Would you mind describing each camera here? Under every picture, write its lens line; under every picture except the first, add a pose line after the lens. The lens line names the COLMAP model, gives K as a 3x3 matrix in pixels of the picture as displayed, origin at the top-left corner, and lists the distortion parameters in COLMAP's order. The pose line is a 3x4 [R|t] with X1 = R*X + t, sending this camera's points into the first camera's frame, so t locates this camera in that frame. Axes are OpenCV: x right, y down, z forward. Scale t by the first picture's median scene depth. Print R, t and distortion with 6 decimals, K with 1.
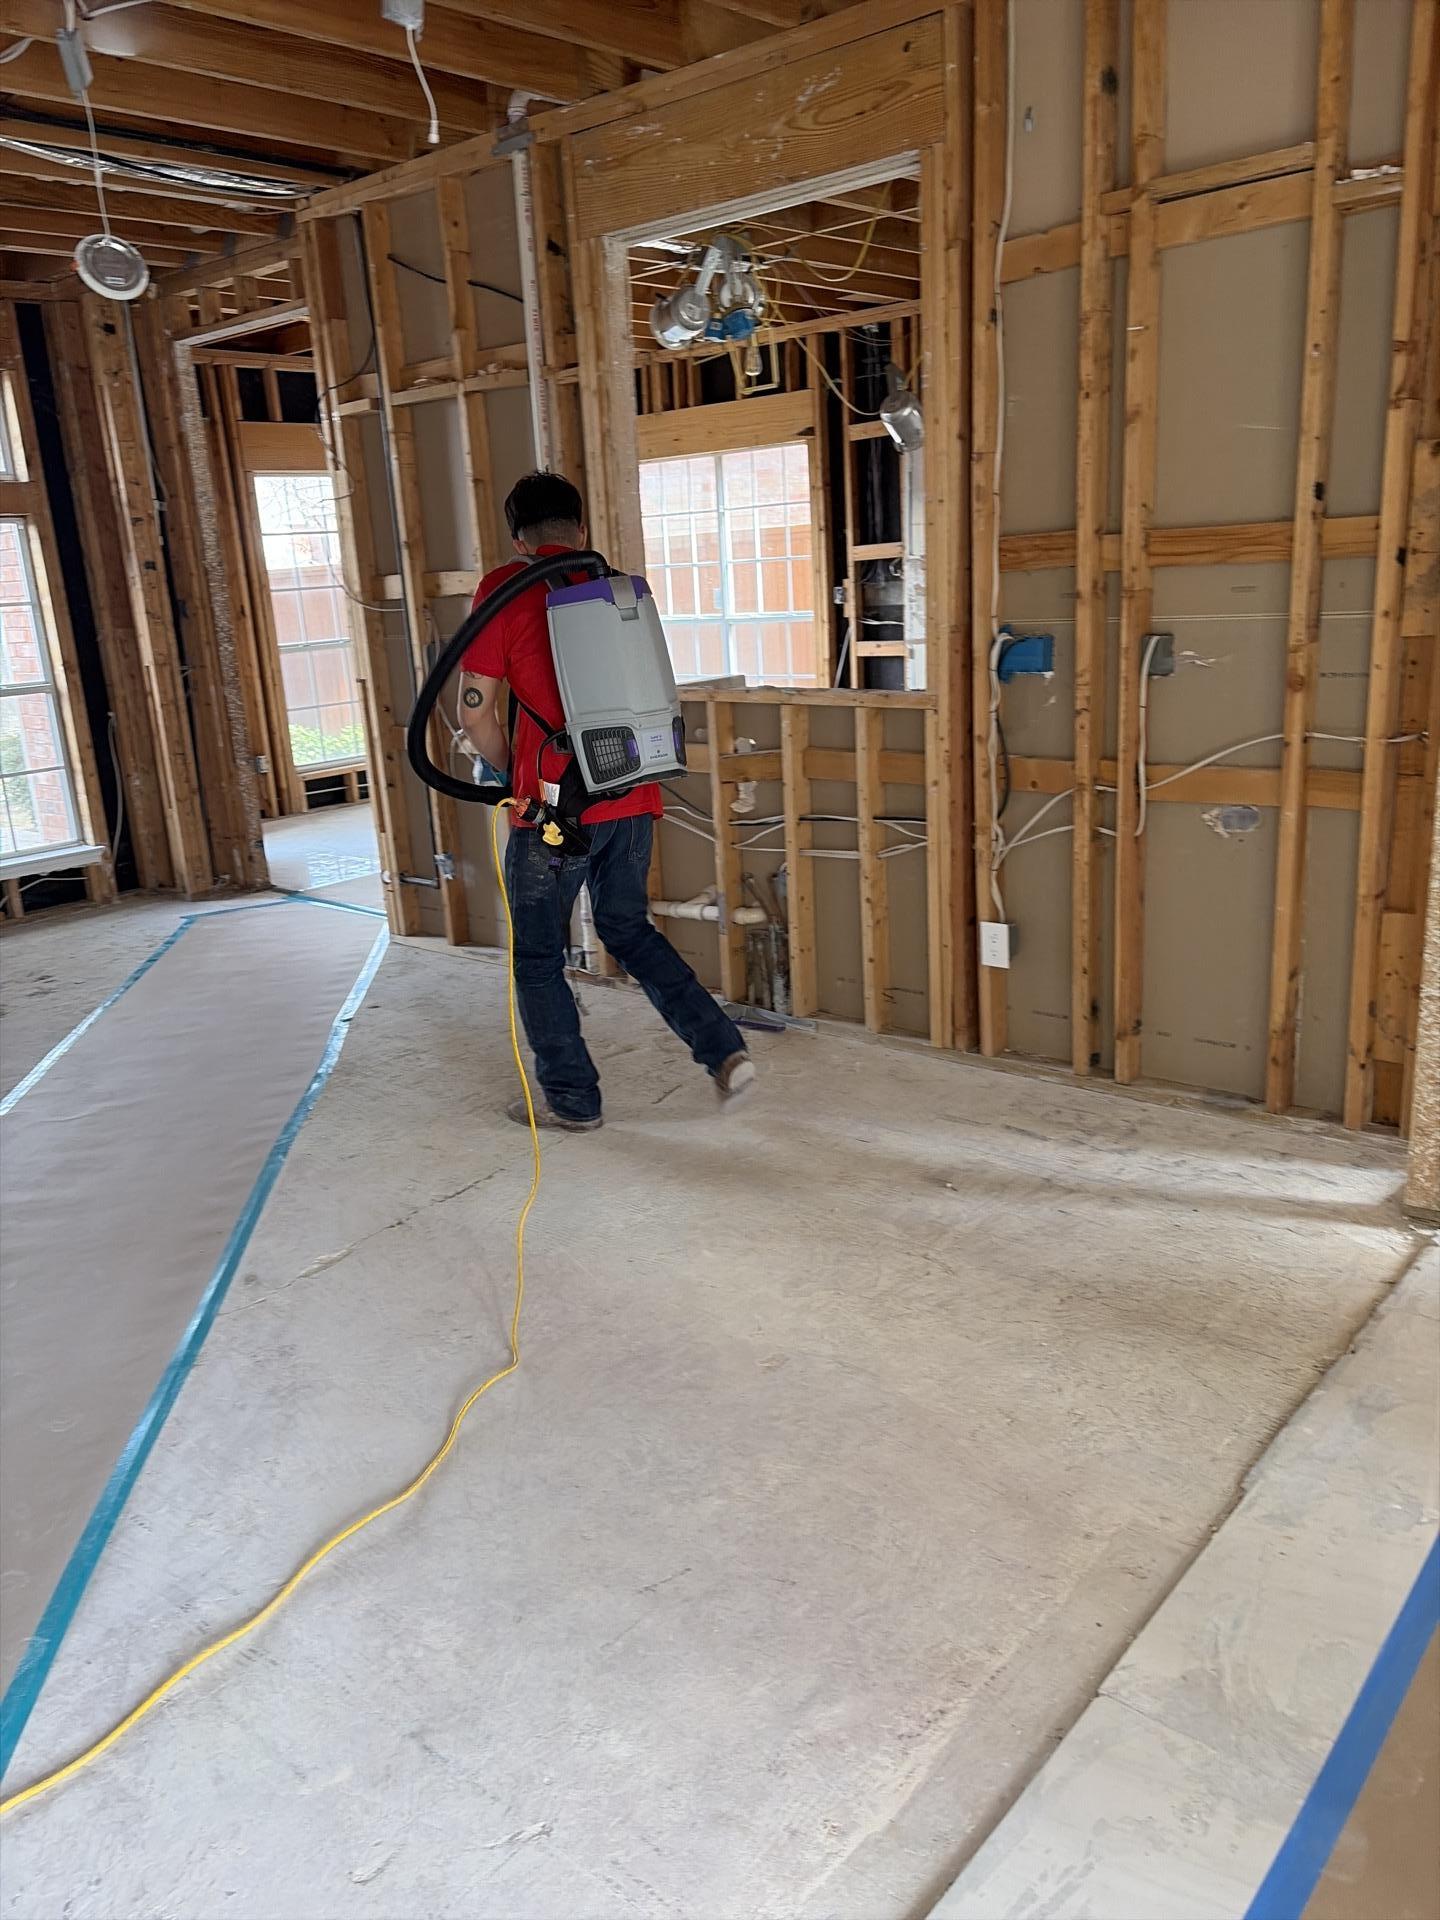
lens RADIAL K [[1470.2, 0, 713.5], [0, 1470.2, 964.6], [0, 0, 1]] dist [0.029621, -0.006661]
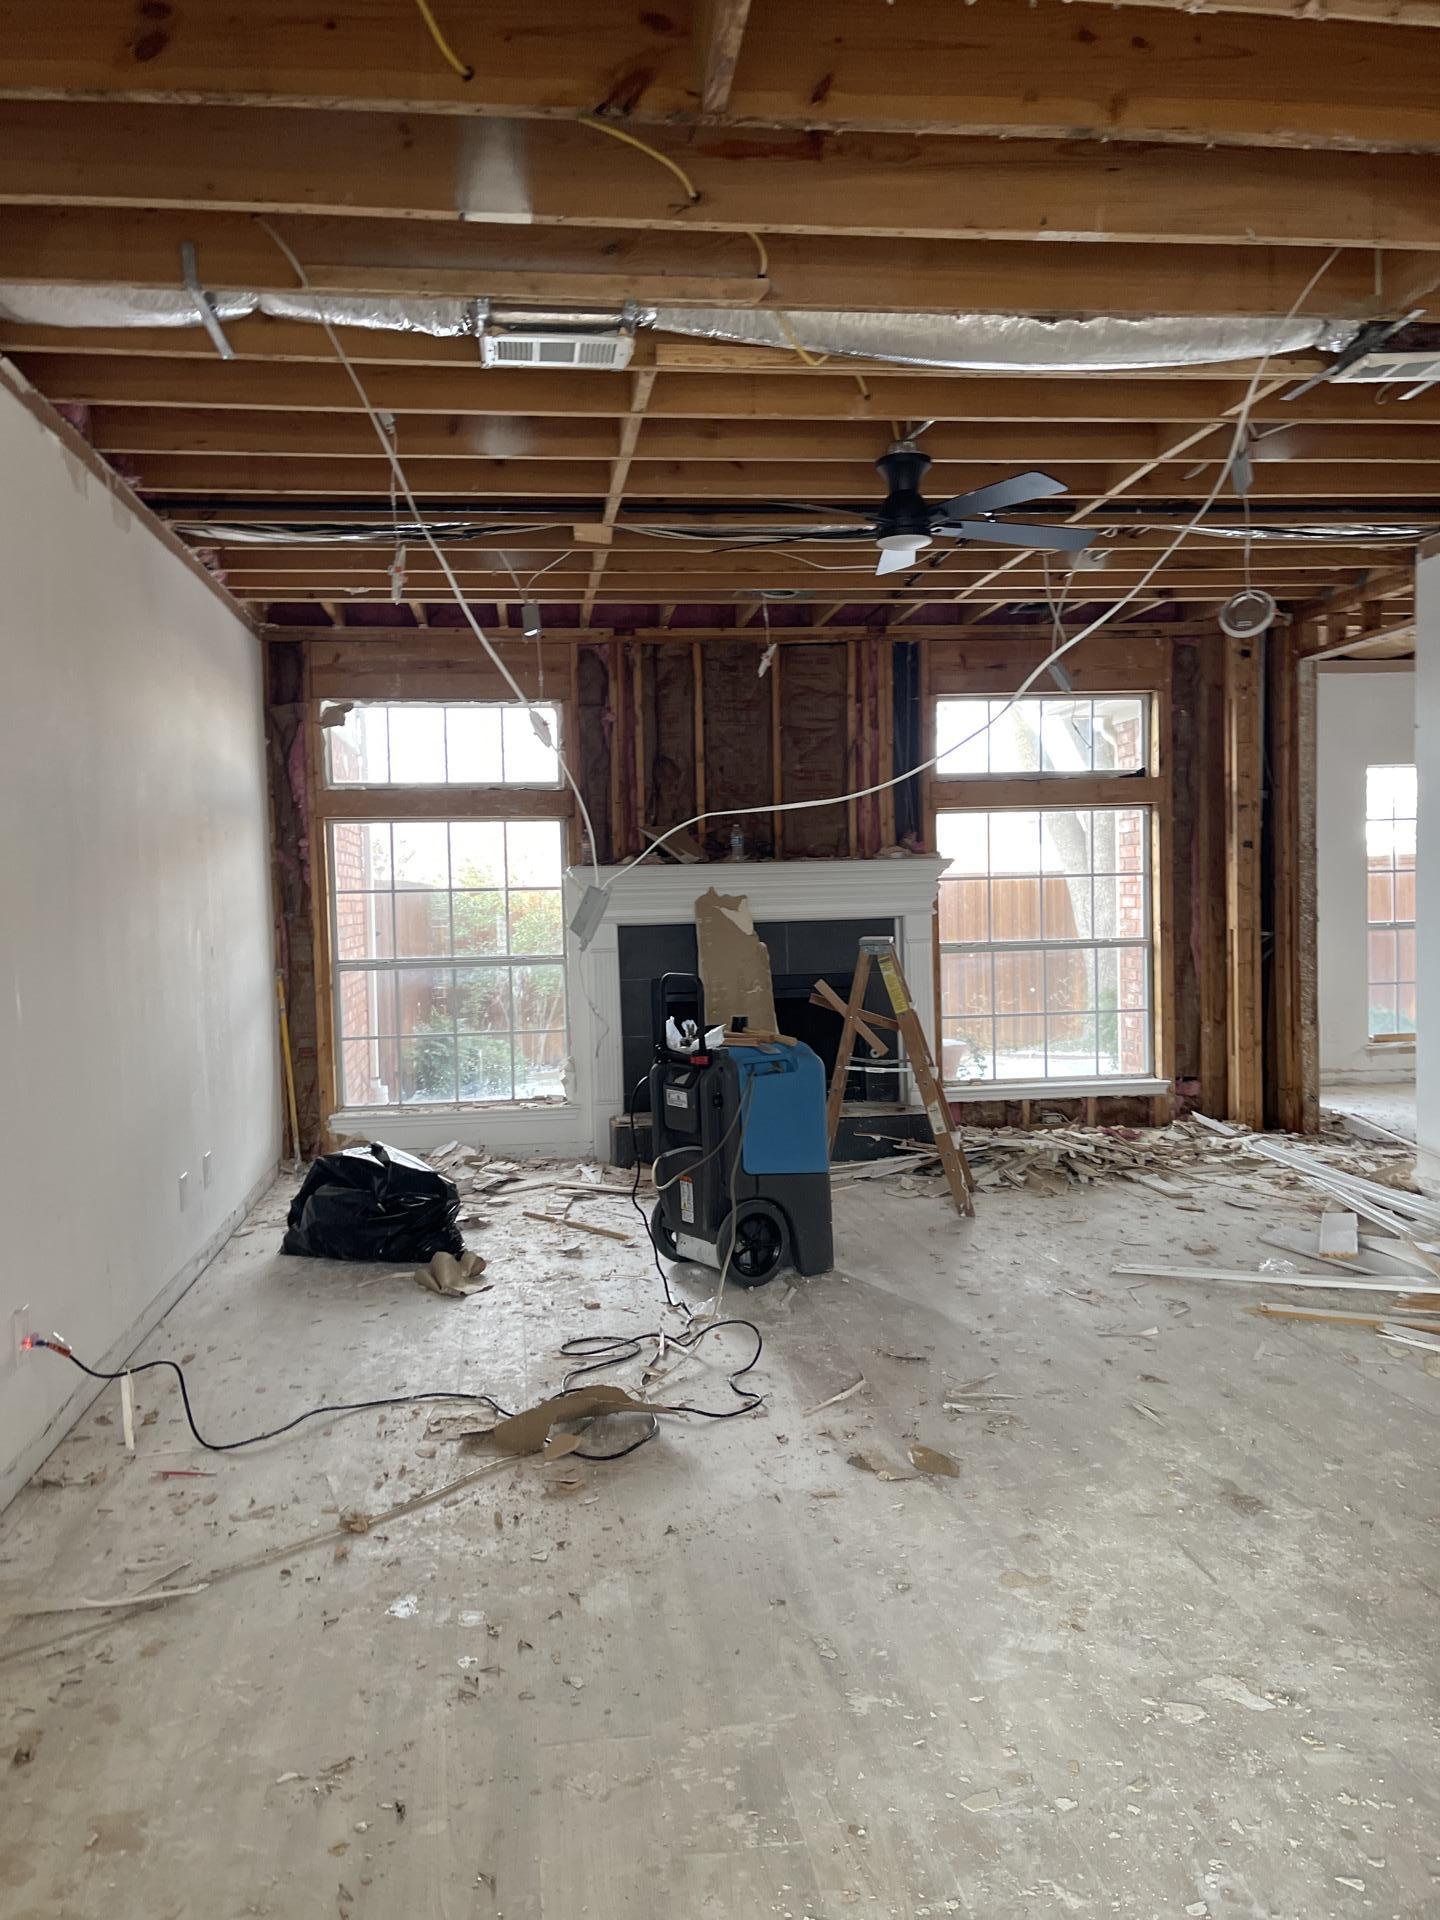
lens RADIAL K [[1463.1, 0, 708.4], [0, 1463.1, 948.5], [0, 0, 1]] dist [0.063361, -0.003585]
pose [[0.757212, 0.065025, -0.649925, 0.052656], [-0.198946, 0.970714, -0.134668, 0.046752], [0.622134, 0.231272, 0.747972, -0.101188]]
